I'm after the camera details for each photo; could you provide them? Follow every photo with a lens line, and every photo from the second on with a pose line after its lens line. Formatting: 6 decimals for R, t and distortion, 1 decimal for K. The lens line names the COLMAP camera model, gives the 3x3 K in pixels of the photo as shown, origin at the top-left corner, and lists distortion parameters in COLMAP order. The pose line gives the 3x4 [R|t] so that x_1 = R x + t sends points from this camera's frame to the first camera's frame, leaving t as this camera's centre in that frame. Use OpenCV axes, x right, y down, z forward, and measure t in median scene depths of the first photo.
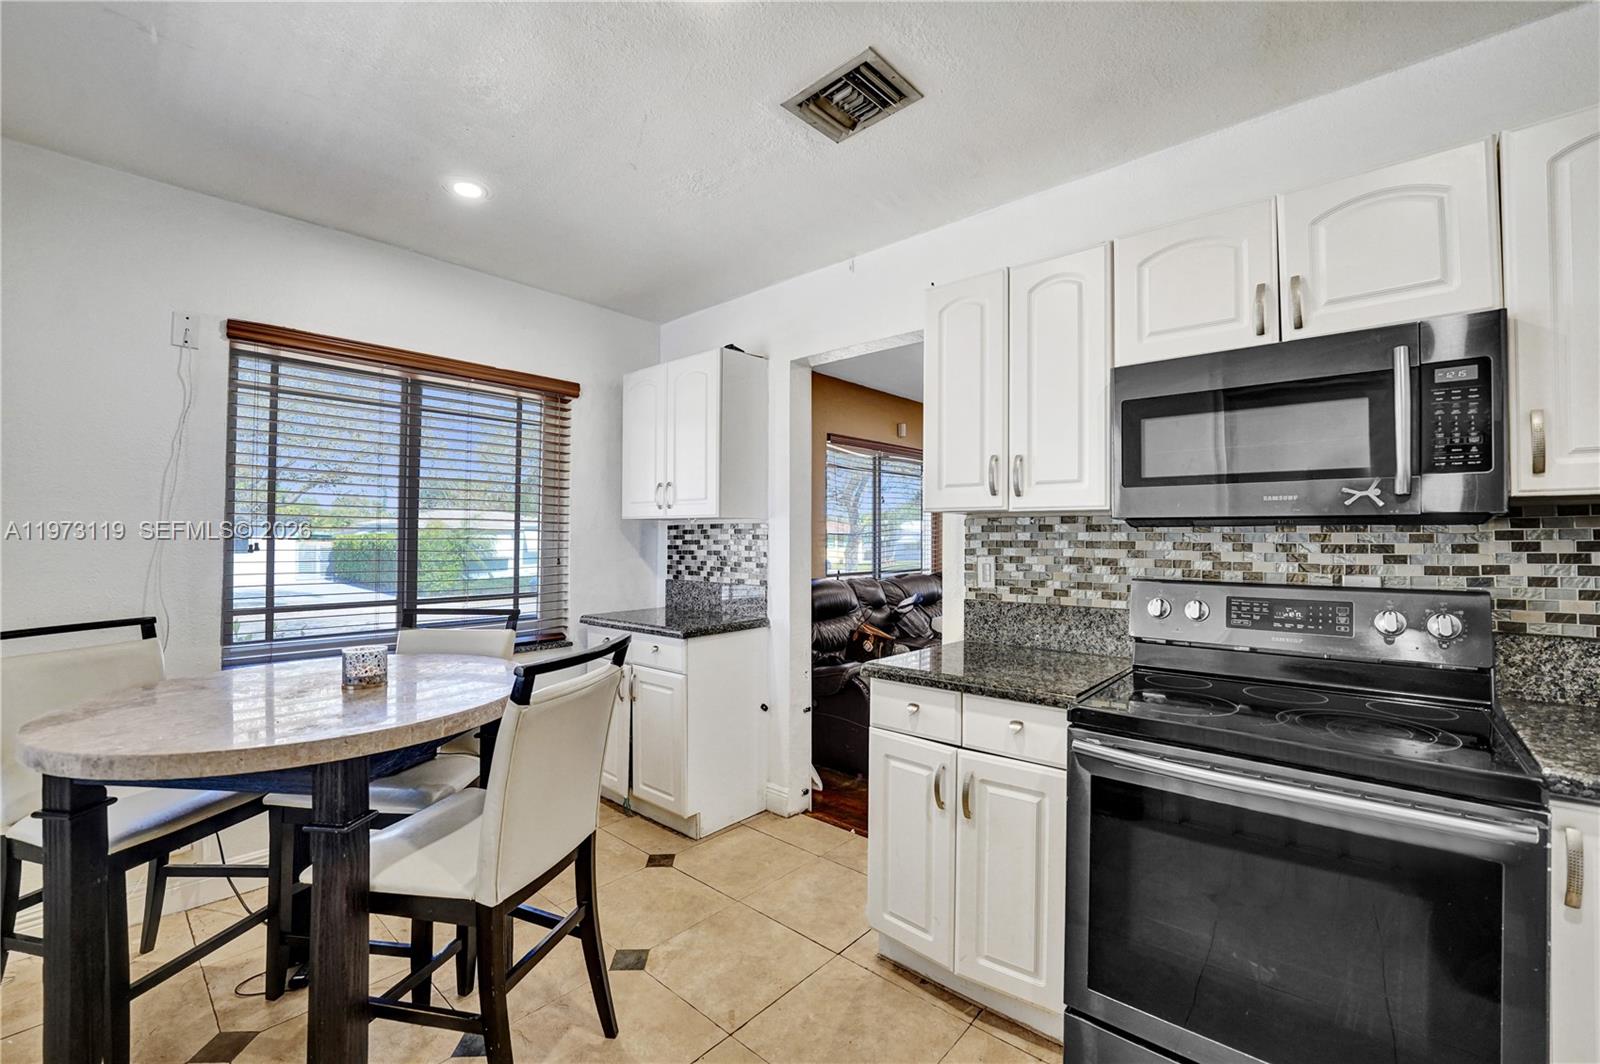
lens RADIAL K [[664.8, 0, 797.3], [0, 664.8, 526.7], [0, 0, 1]] dist [-0.029260, 0.004076]
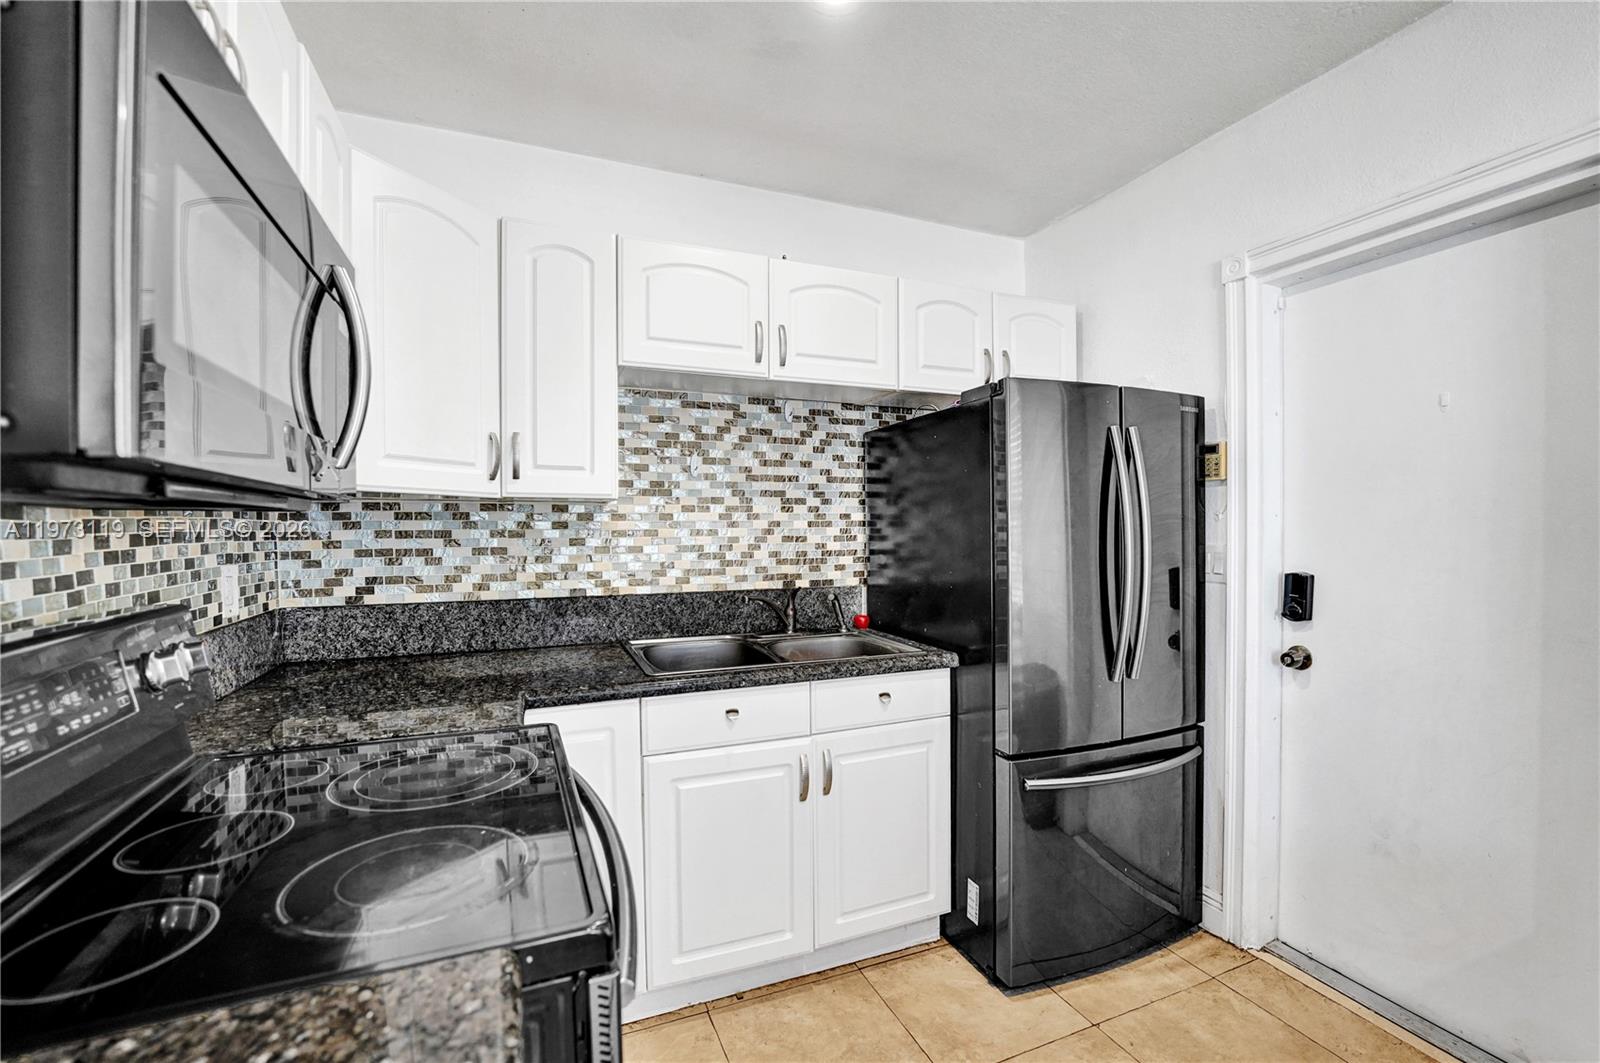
lens RADIAL K [[693.0, 0, 808.9], [0, 693.0, 538.2], [0, 0, 1]] dist [-0.019416, -0.000168]
pose [[-0.903992, -0.003953, 0.427531, 0.075494], [-0.003338, 0.999992, 0.002187, 0.016952], [-0.427537, 0.000550, -0.903998, 1.030098]]
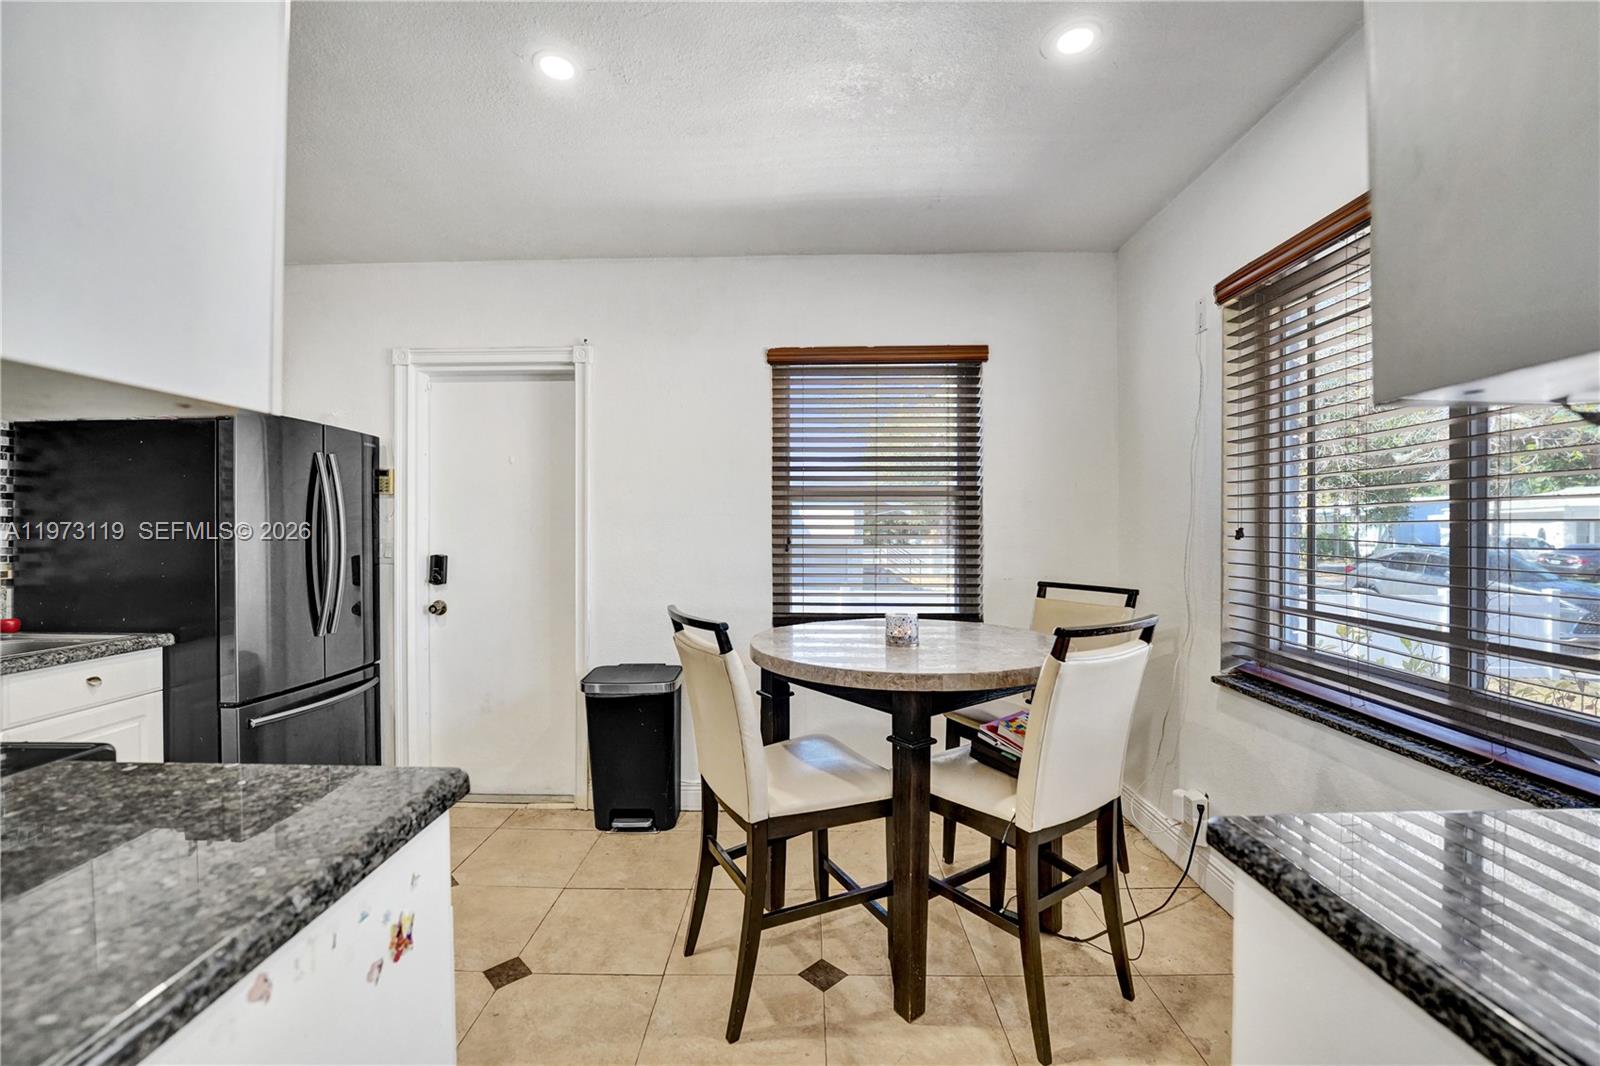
lens RADIAL K [[655.9, 0, 794.1], [0, 655.9, 526.0], [0, 0, 1]] dist [-0.025975, 0.000264]
pose [[-0.764372, -0.005147, -0.644755, 0.208658], [0.006150, 0.999864, -0.015273, 0.028848], [0.644746, -0.015639, -0.764237, 1.541064]]
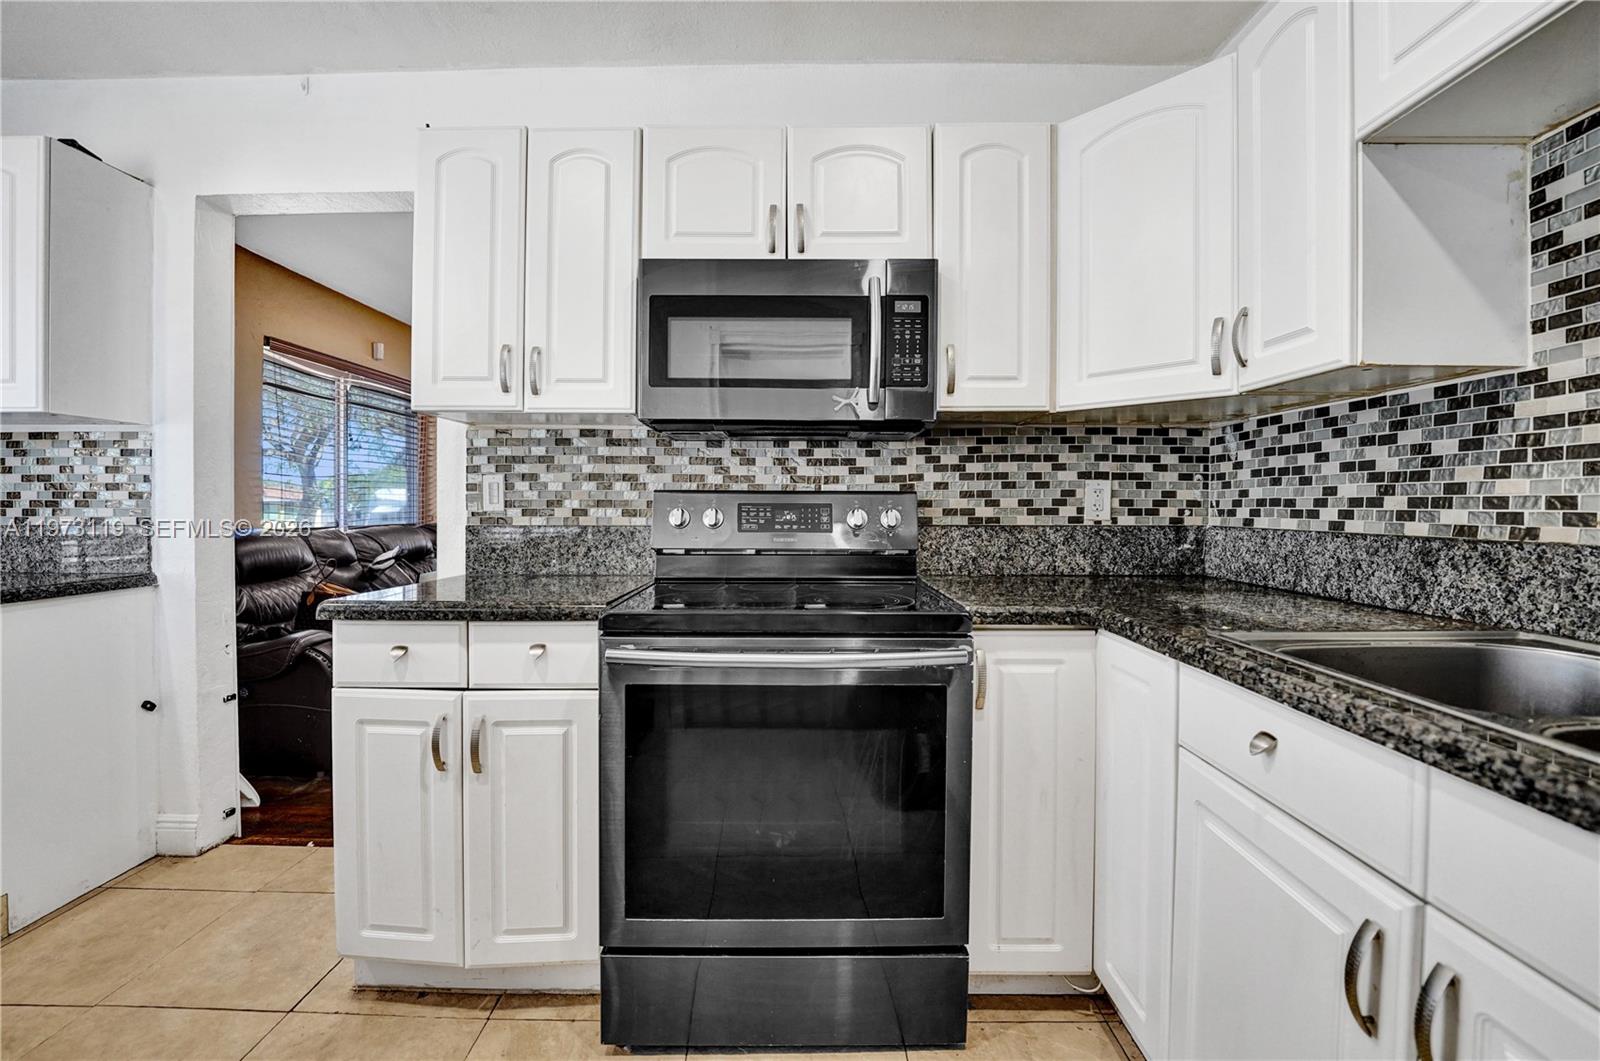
lens RADIAL K [[665.0, 0, 794.6], [0, 665.0, 514.6], [0, 0, 1]] dist [-0.028154, 0.003754]
pose [[0.750520, -0.007704, 0.660803, 0.015532], [-0.012574, 0.999585, 0.025935, 0.085865], [-0.660728, -0.027773, 0.750112, 0.125939]]
